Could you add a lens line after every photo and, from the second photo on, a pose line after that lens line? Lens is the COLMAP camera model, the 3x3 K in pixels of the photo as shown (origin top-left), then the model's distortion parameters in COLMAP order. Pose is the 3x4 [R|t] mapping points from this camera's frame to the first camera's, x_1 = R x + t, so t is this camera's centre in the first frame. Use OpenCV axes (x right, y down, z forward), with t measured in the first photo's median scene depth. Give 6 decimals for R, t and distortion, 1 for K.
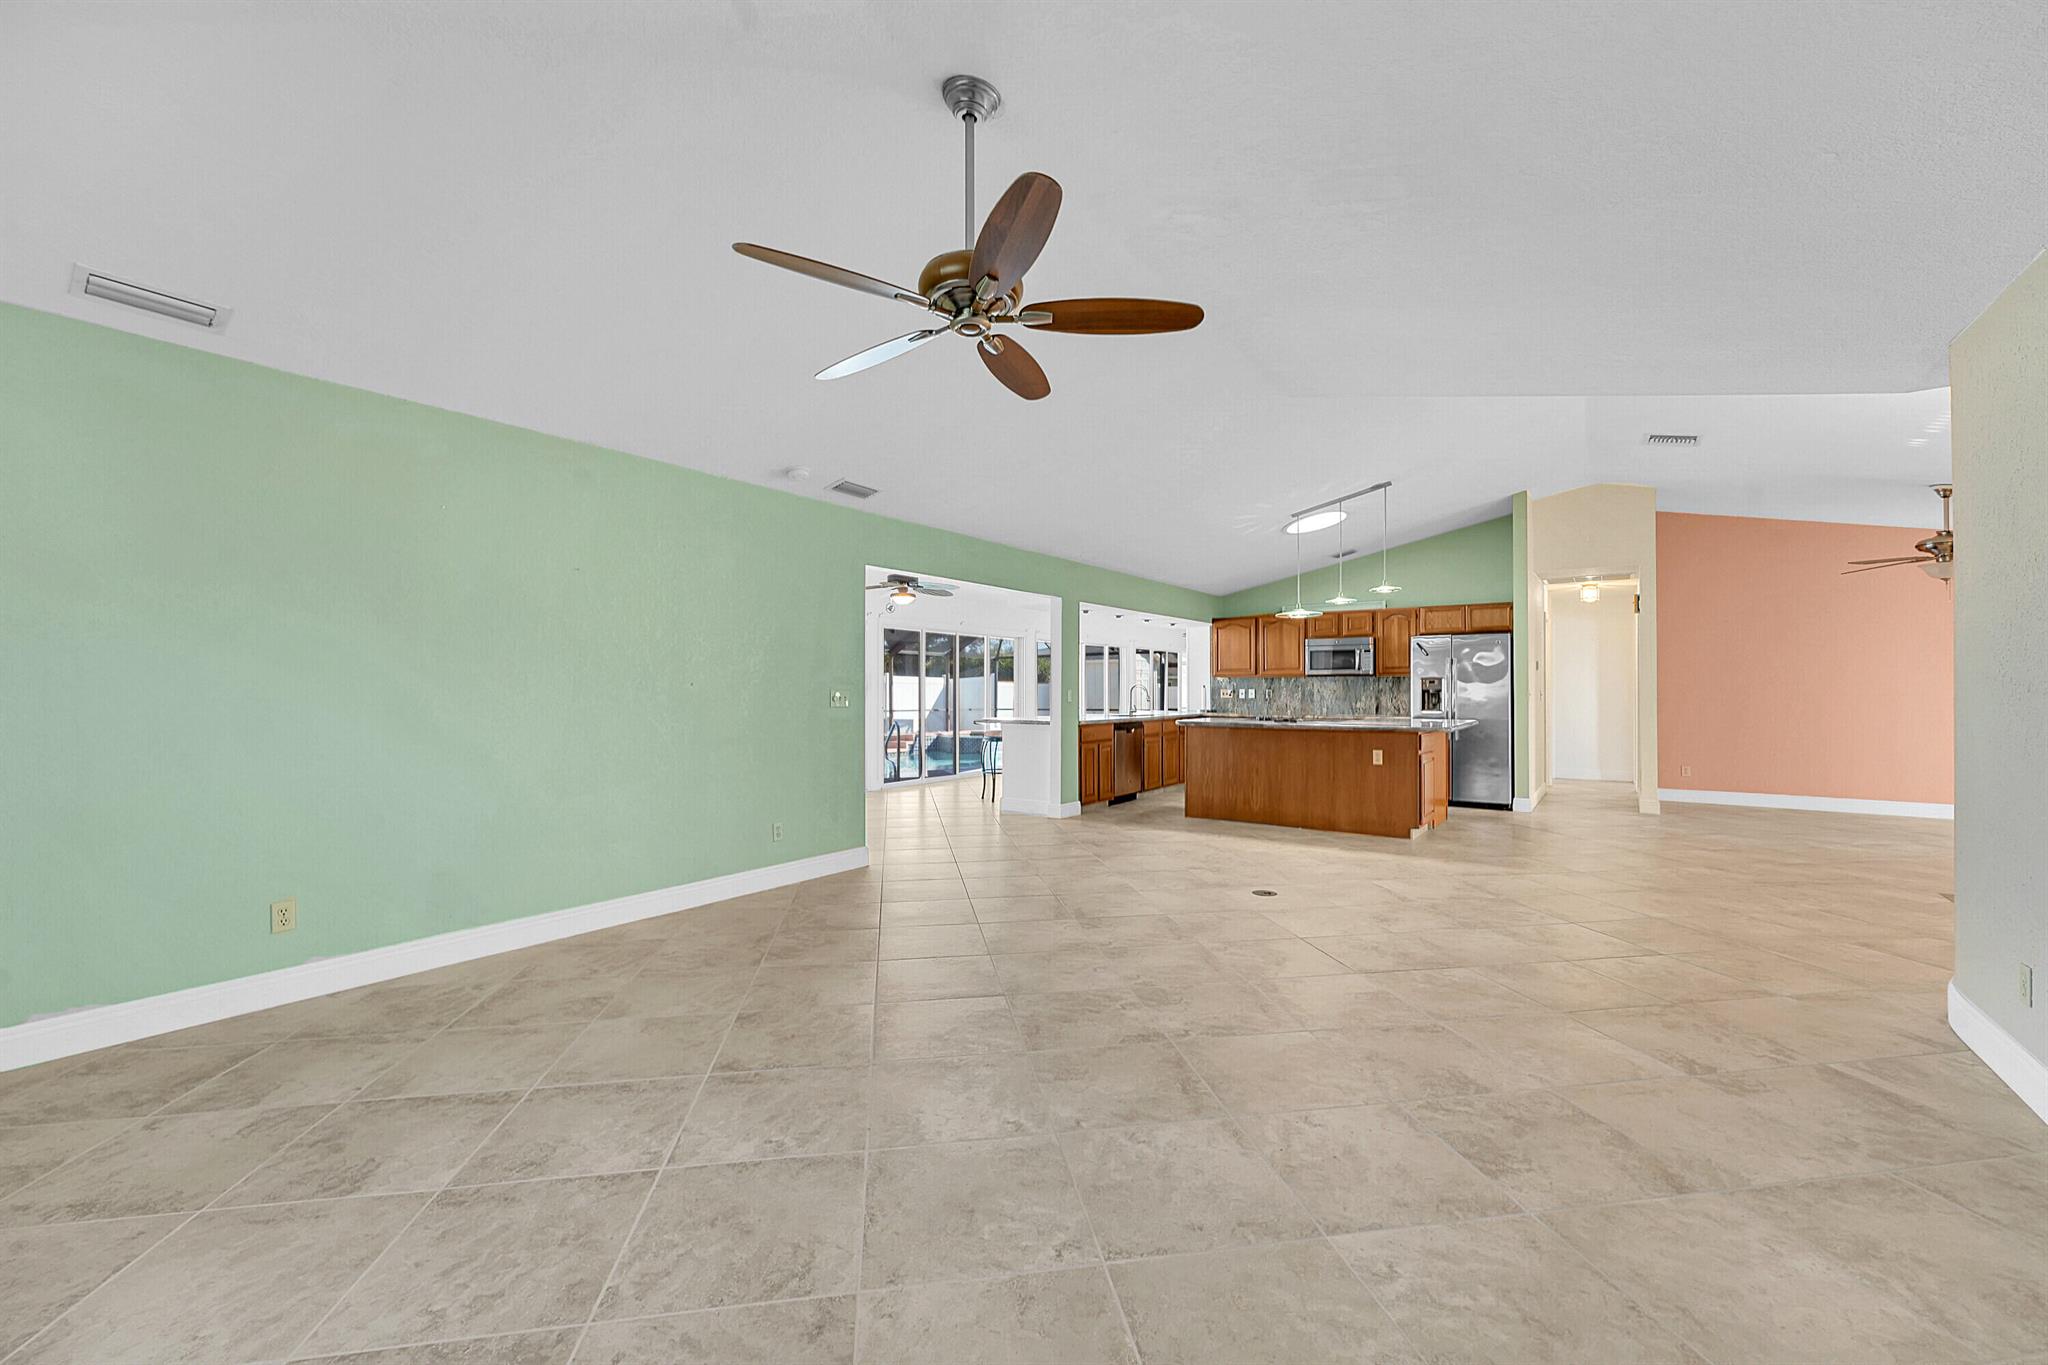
lens RADIAL K [[804.0, 0, 1028.6], [0, 804.0, 687.9], [0, 0, 1]] dist [0.001344, -0.000339]
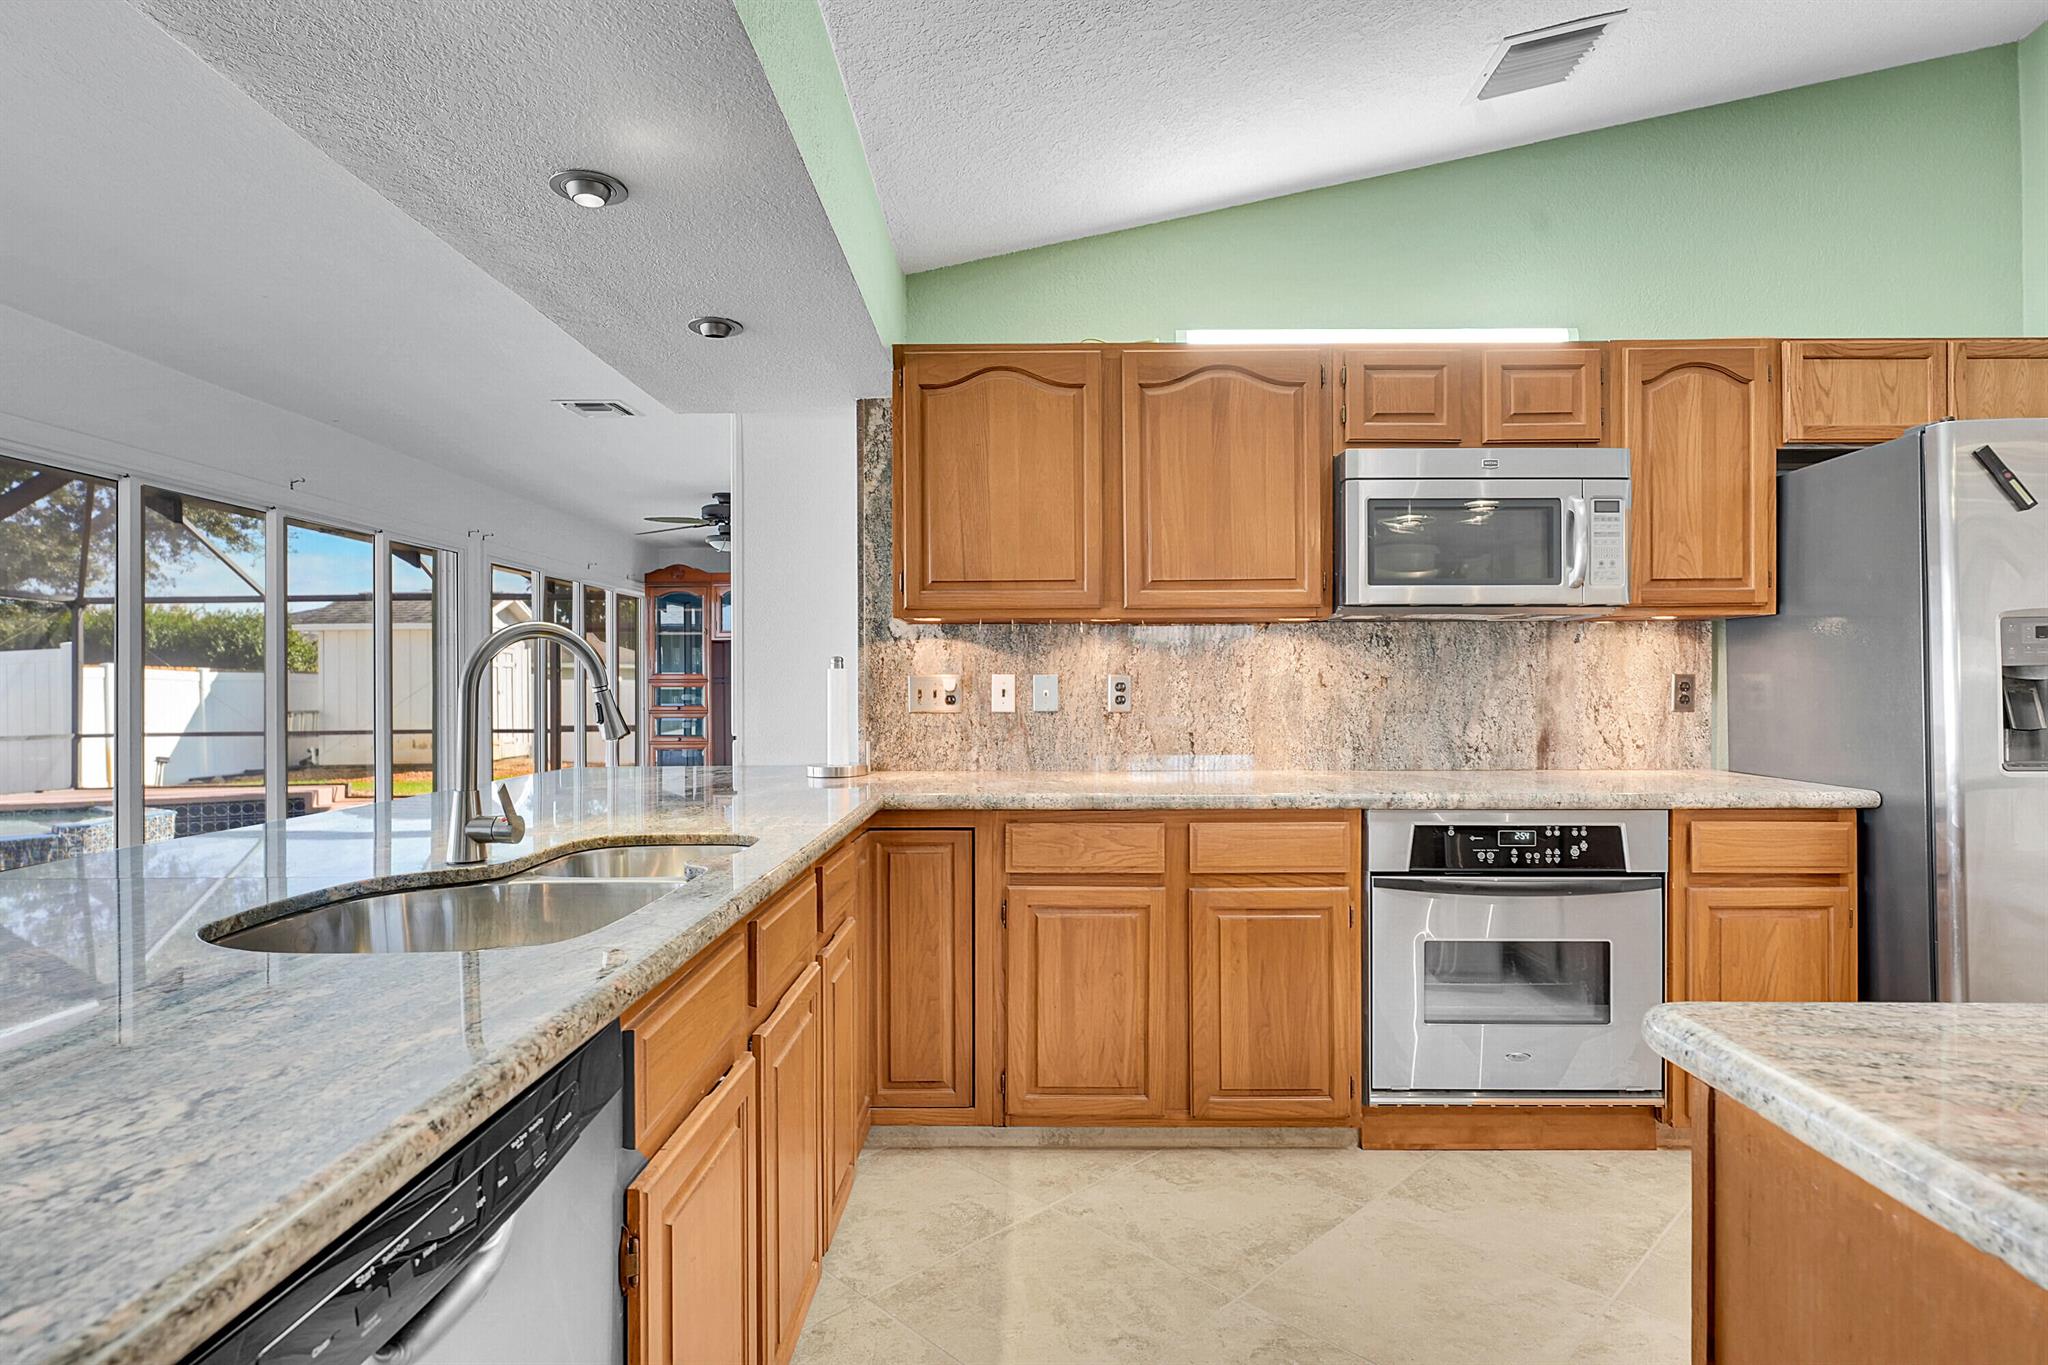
lens RADIAL K [[1080.3, 0, 1025.3], [0, 1080.3, 688.3], [0, 0, 1]] dist [-0.007082, -0.001504]
pose [[0.817661, -0.004292, 0.575684, 0.102398], [0.002012, 0.999987, 0.004598, 0.005150], [-0.575696, -0.002601, 0.817660, 0.847379]]
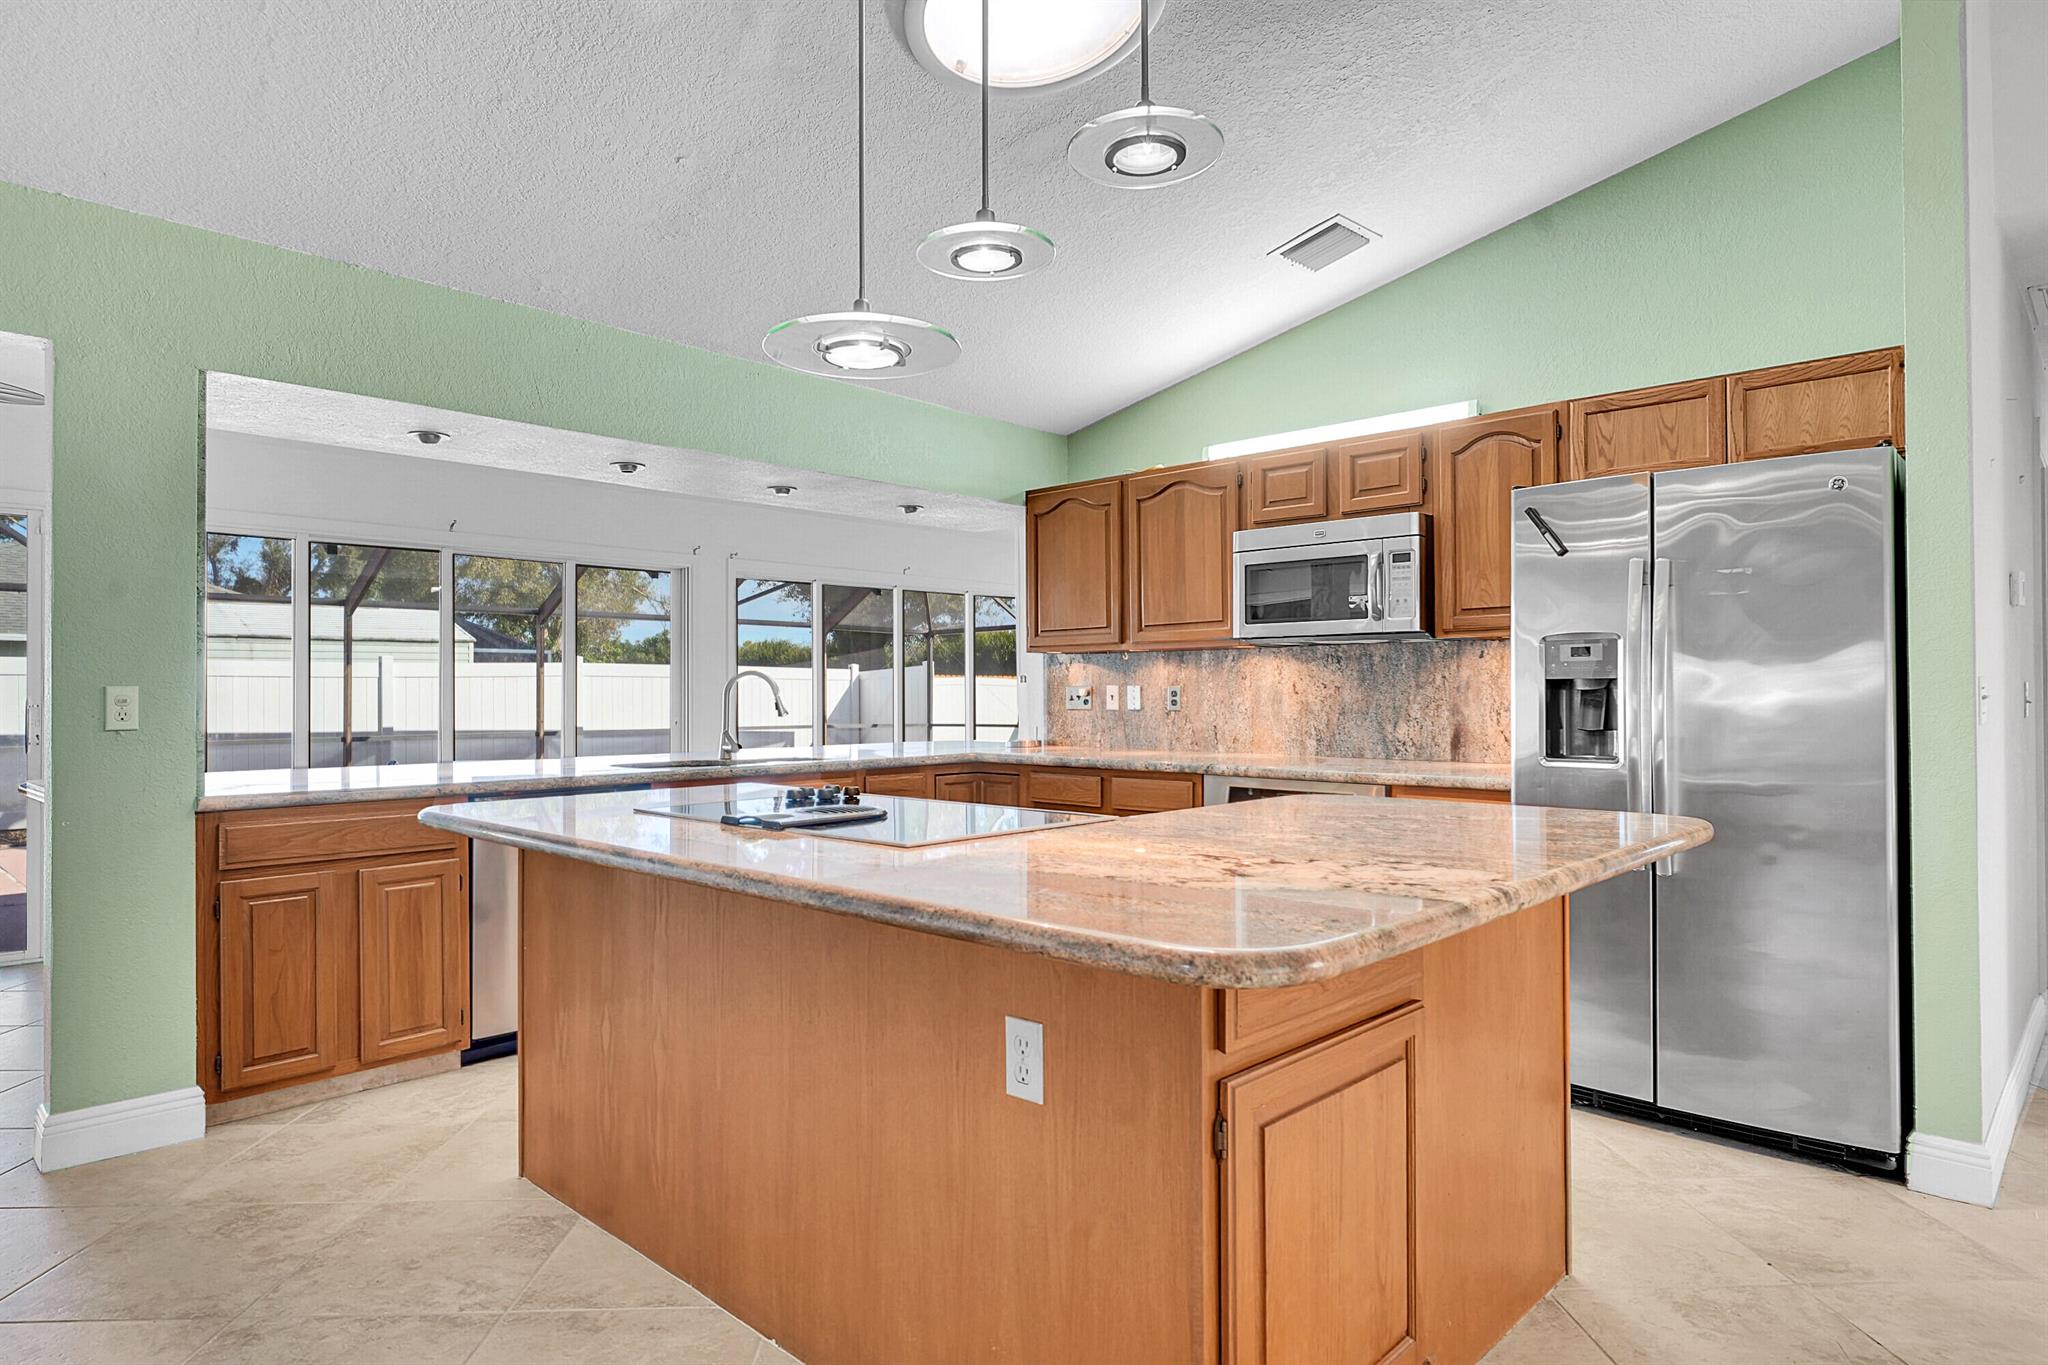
lens RADIAL K [[1158.8, 0, 1022.5], [0, 1158.8, 683.5], [0, 0, 1]] dist [-0.002766, -0.000846]
pose [[0.991219, -0.003757, -0.132177, 0.338004], [0.003025, 0.999979, -0.005738, 0.004408], [0.132196, 0.005288, 0.991209, 0.544270]]
